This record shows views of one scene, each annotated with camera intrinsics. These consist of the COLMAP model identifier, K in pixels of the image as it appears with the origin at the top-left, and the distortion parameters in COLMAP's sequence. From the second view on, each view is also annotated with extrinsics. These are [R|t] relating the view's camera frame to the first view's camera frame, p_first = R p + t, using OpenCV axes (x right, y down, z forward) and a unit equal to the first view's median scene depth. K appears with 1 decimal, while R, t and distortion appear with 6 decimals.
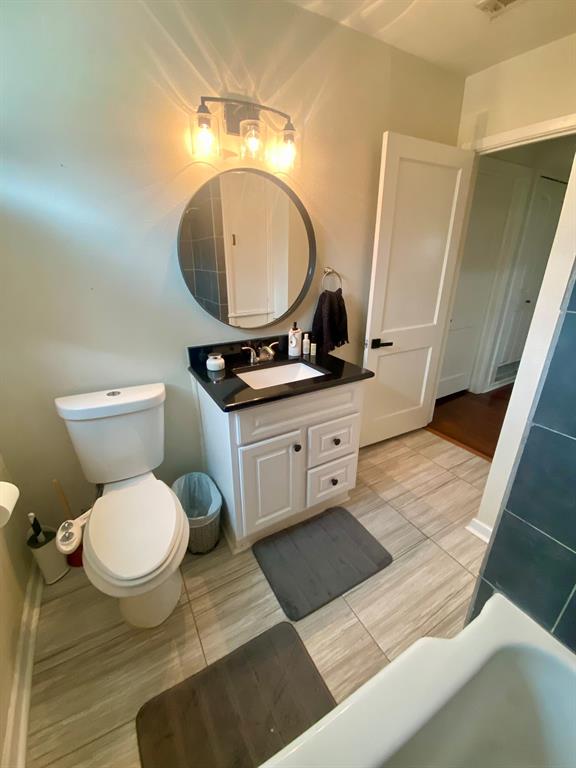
lens RADIAL K [[310.9, 0, 288.0], [0, 310.9, 384.0], [0, 0, 1]] dist [0.025898, -0.020723]
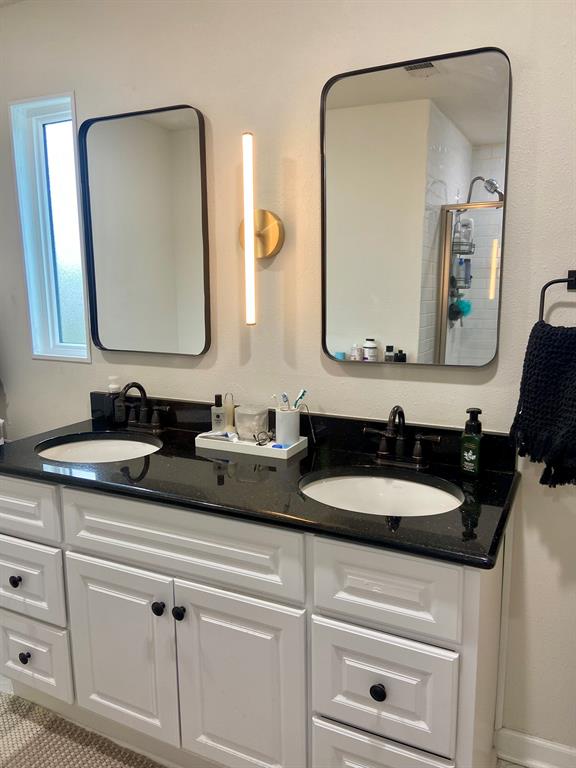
lens RADIAL K [[573.5, 0, 288.0], [0, 573.5, 384.0], [0, 0, 1]] dist [0.144115, -0.184608]
pose [[0.560609, 0.166274, -0.811215, 0.956516], [-0.305983, 0.951897, -0.016347, -0.227045], [0.769475, 0.257383, 0.584519, 0.492031]]
